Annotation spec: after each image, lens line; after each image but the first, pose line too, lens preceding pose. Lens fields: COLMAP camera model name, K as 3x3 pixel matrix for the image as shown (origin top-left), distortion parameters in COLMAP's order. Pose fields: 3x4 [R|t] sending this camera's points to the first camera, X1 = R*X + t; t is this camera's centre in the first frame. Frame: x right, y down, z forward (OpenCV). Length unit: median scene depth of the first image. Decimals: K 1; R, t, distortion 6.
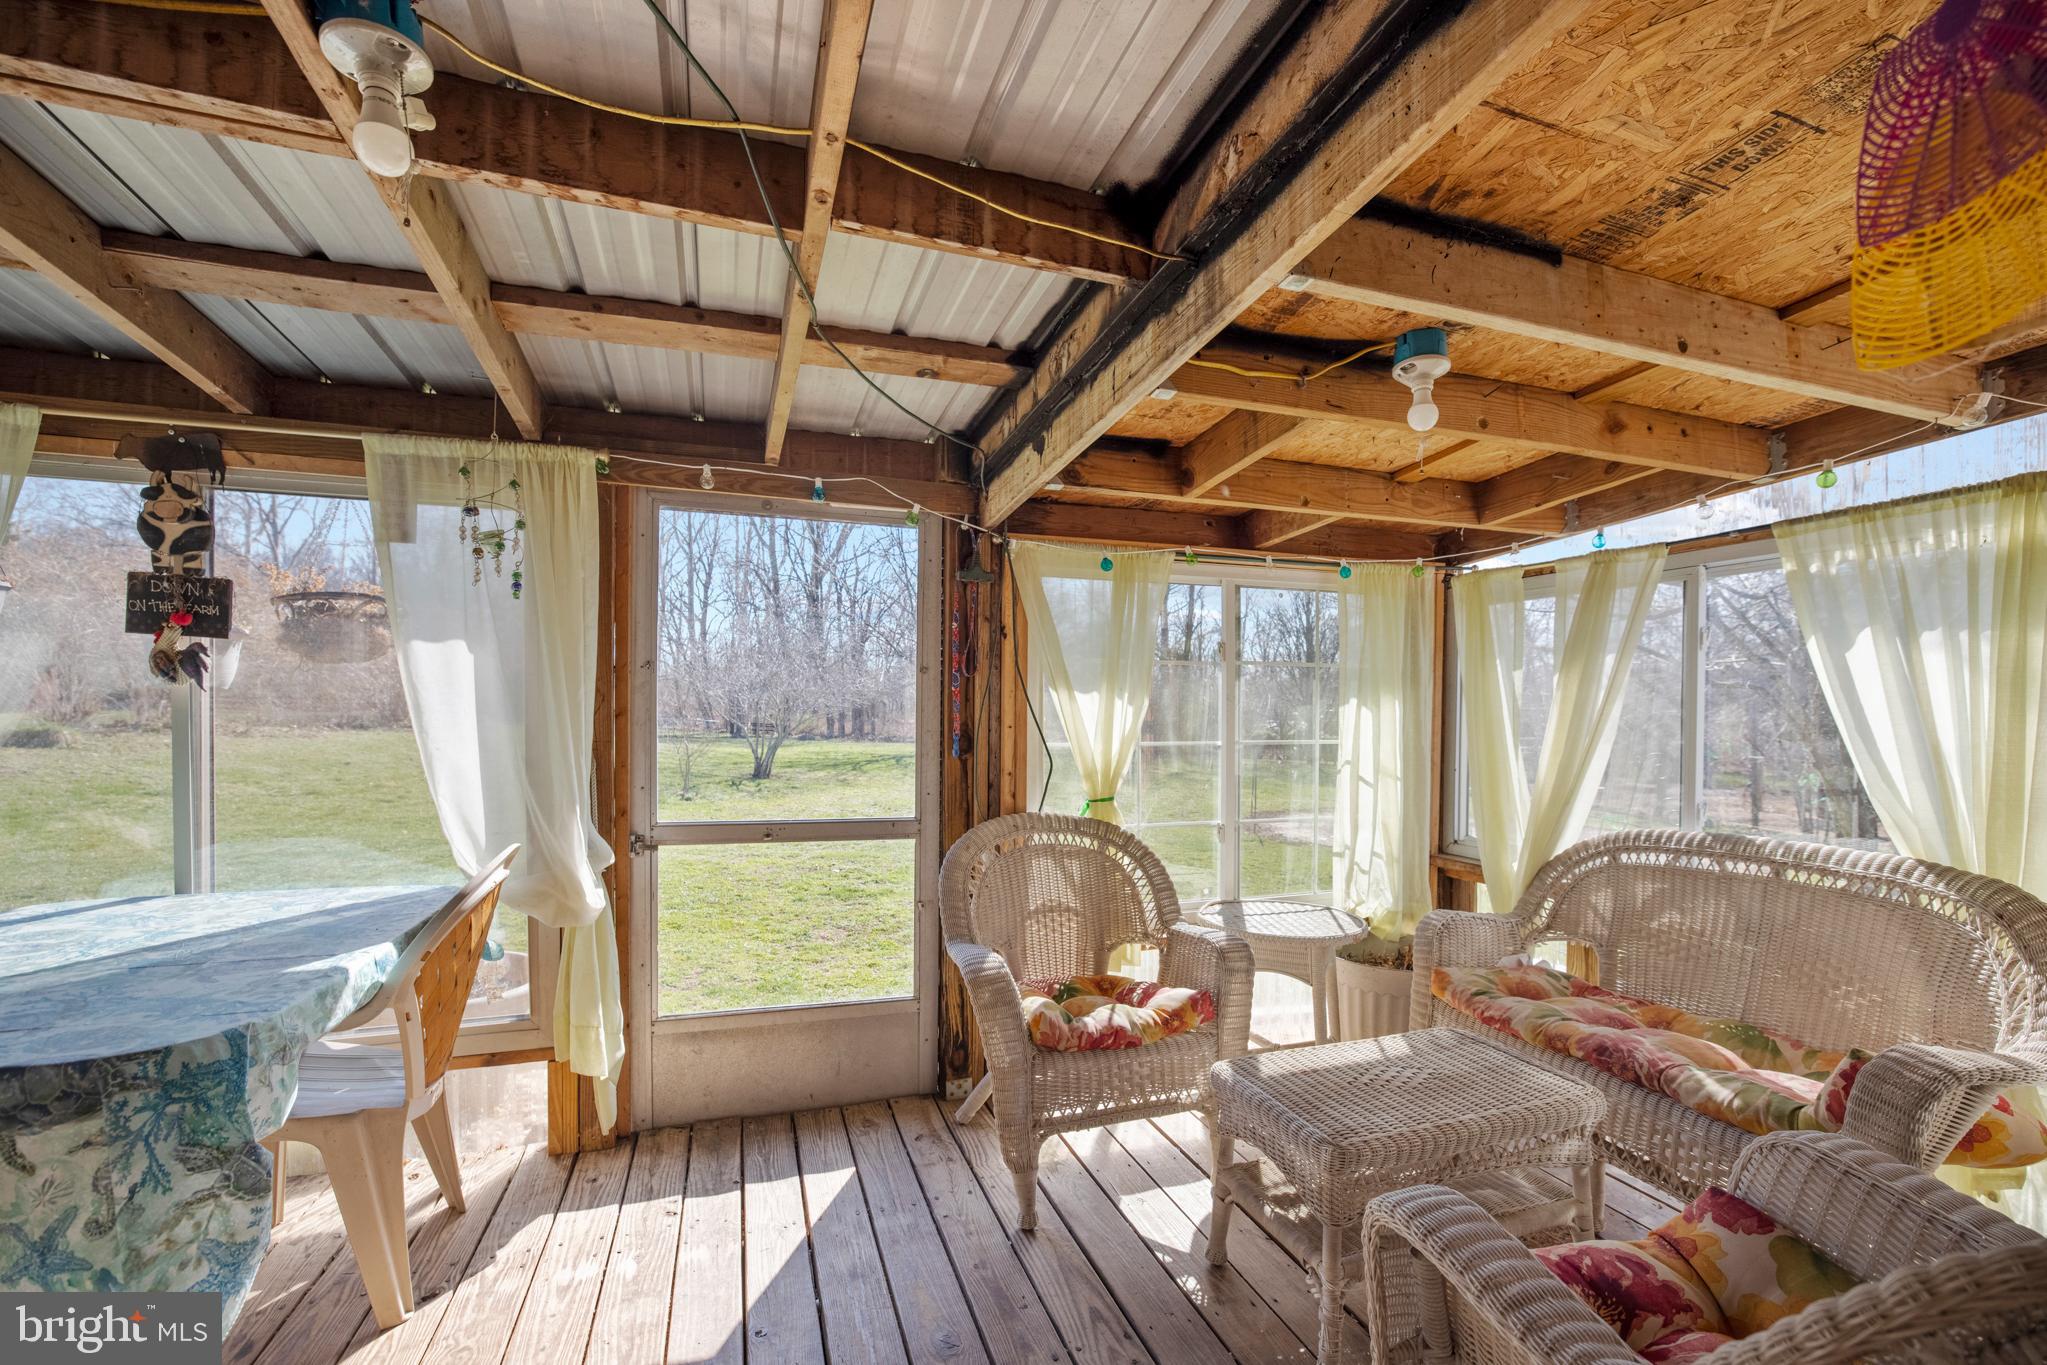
lens RADIAL K [[881.6, 0, 1051.1], [0, 881.6, 722.3], [0, 0, 1]] dist [-0.053939, 0.027032]
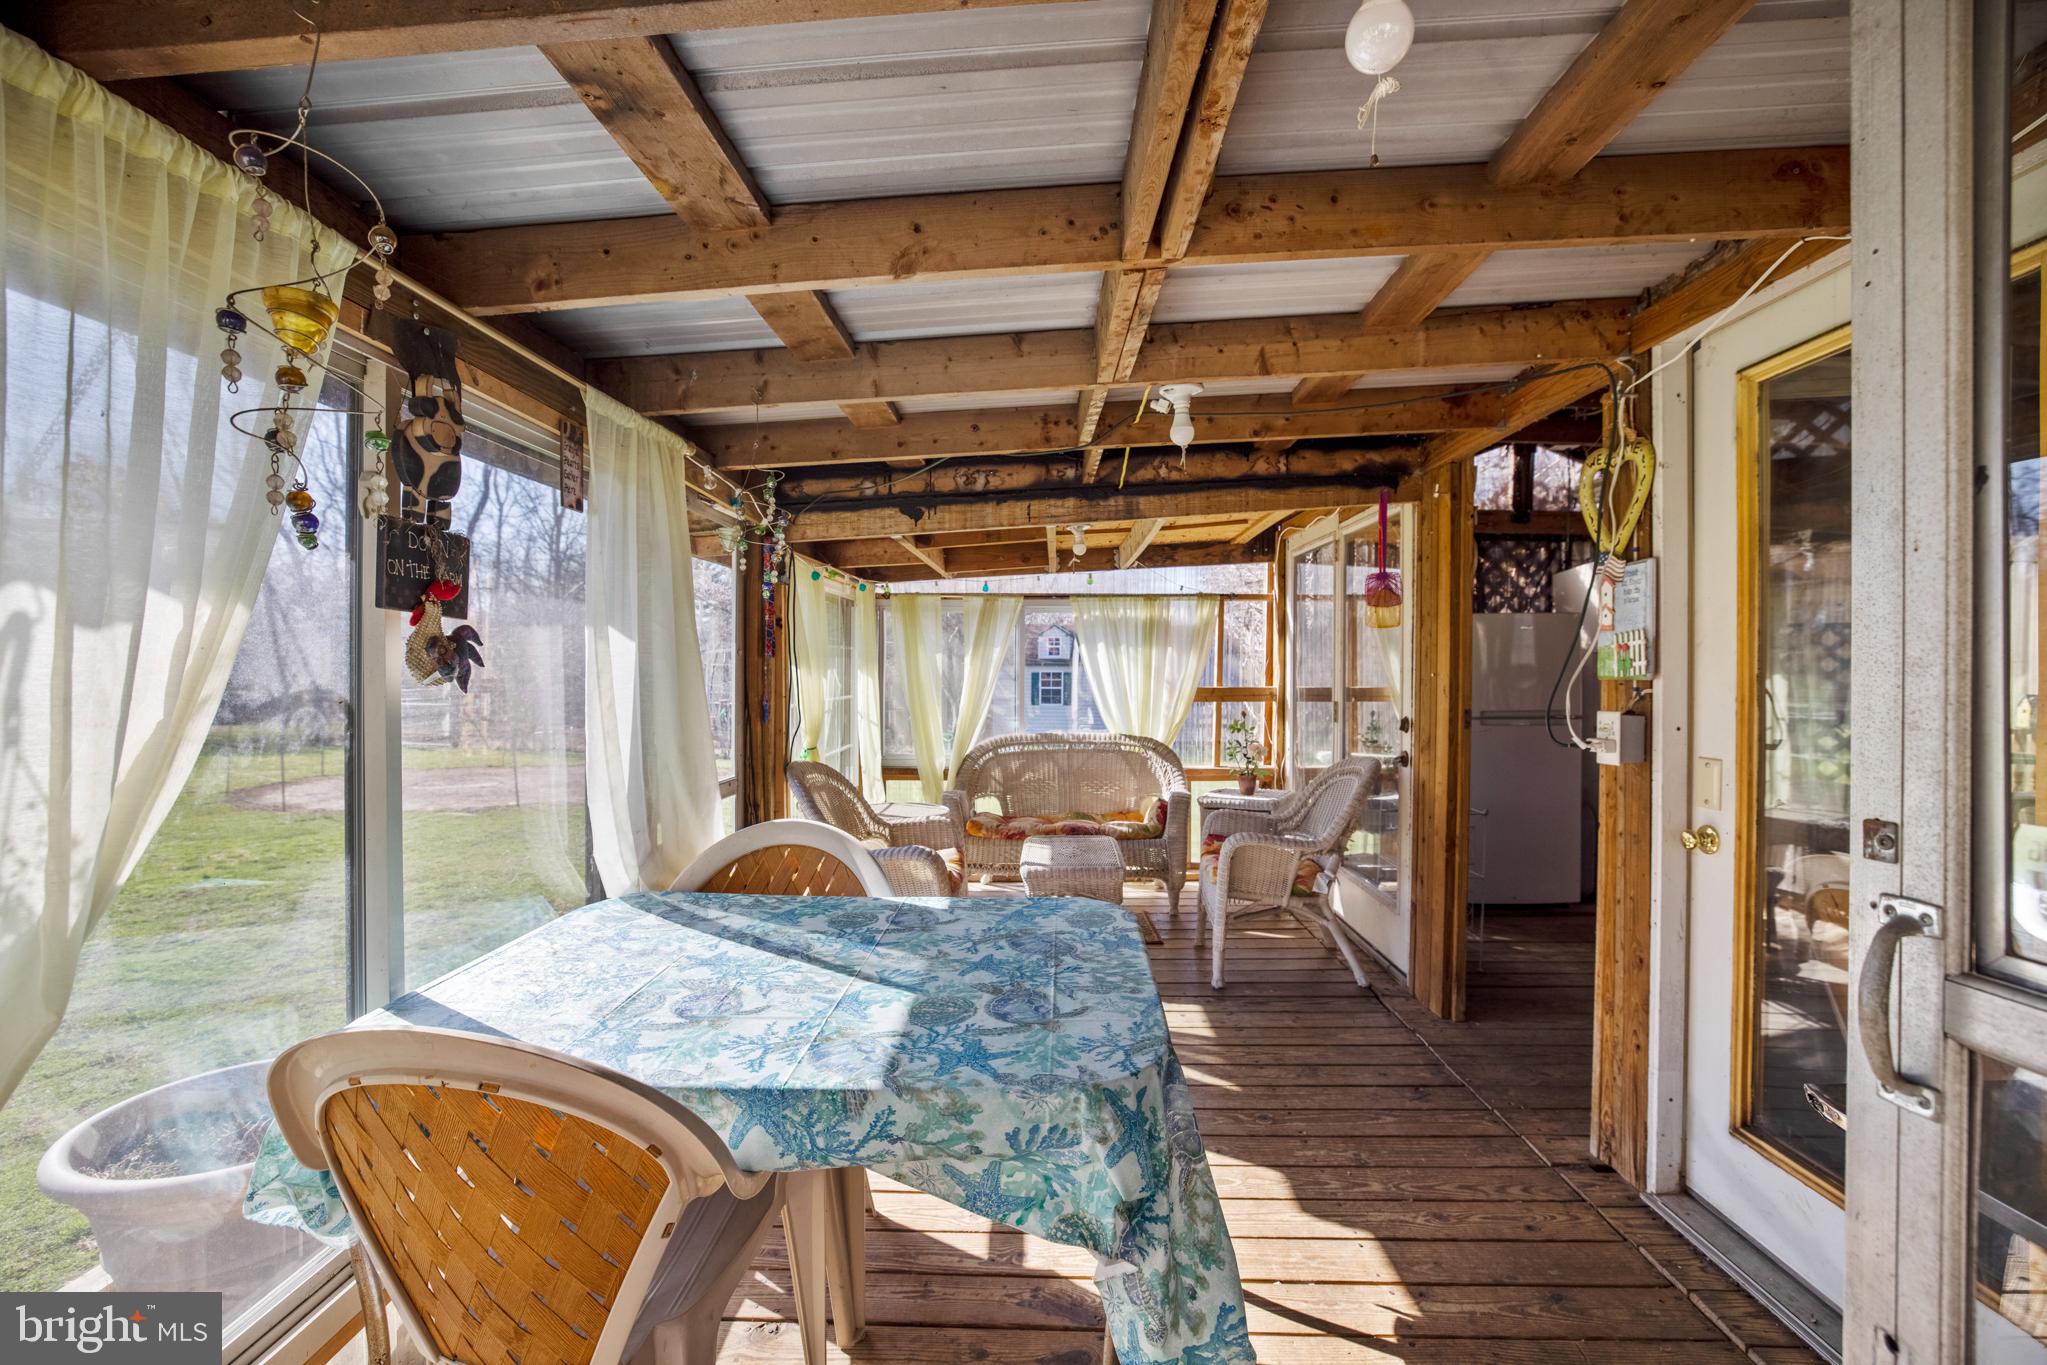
lens RADIAL K [[863.0, 0, 1023.5], [0, 863.0, 682.5], [0, 0, 1]] dist [-0.019571, -0.000315]
pose [[0.375474, -0.024731, 0.926503, -1.155405], [0.011757, 0.999691, 0.021920, -0.042172], [-0.926759, 0.002663, 0.375648, 0.215787]]
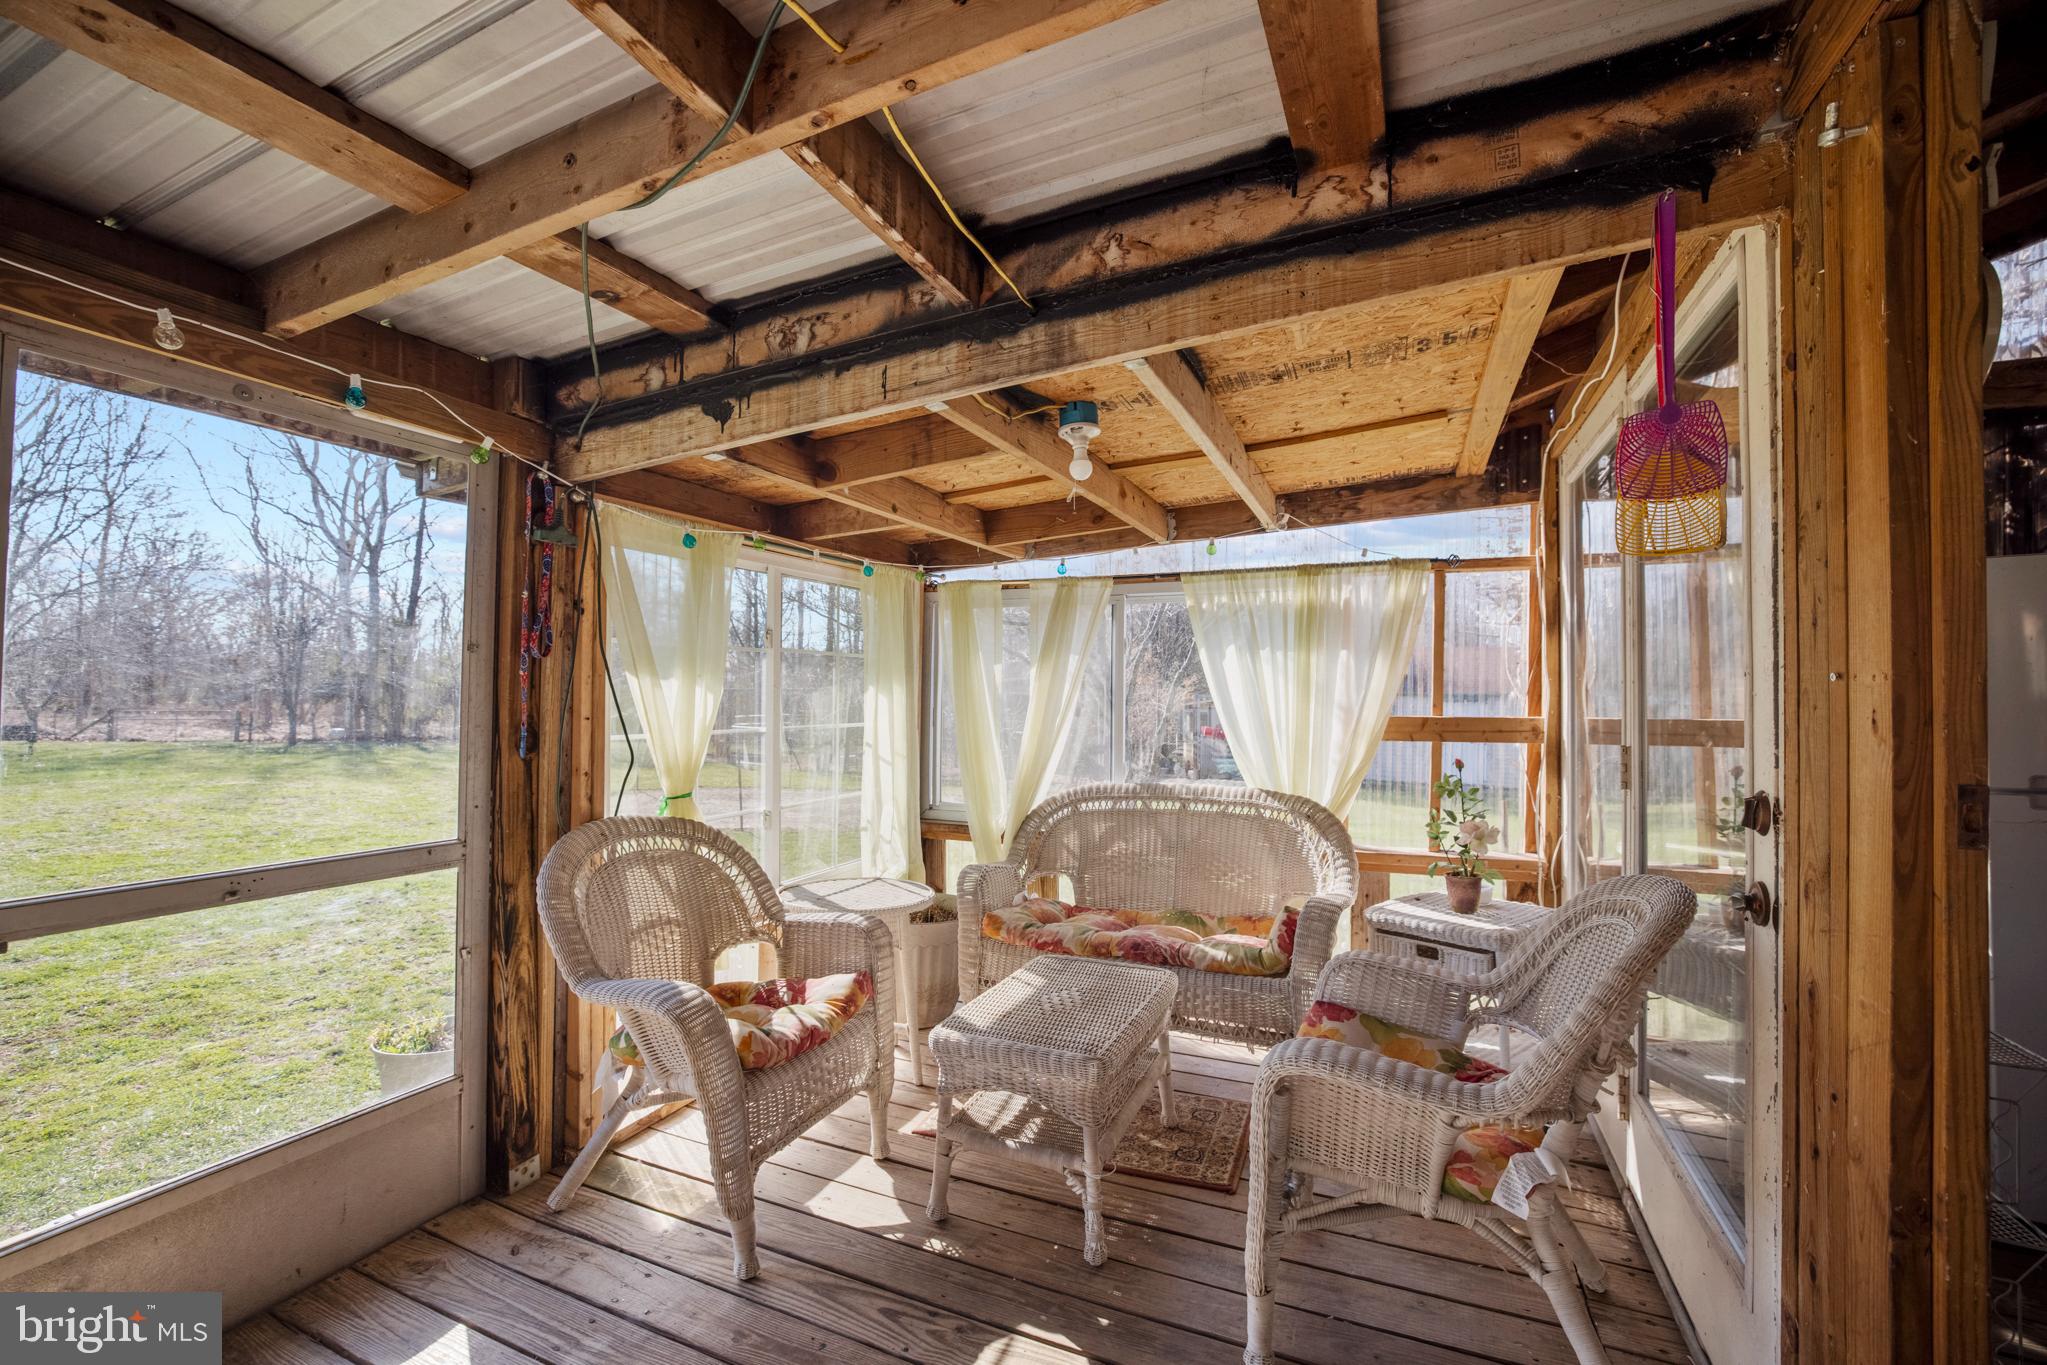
lens RADIAL K [[863.0, 0, 1023.5], [0, 863.0, 682.5], [0, 0, 1]] dist [-0.019571, -0.000315]
pose [[0.695895, 0.008590, 0.718092, -0.370175], [0.007704, 0.999782, -0.019427, -0.010984], [-0.718102, 0.019051, 0.695677, 0.131636]]
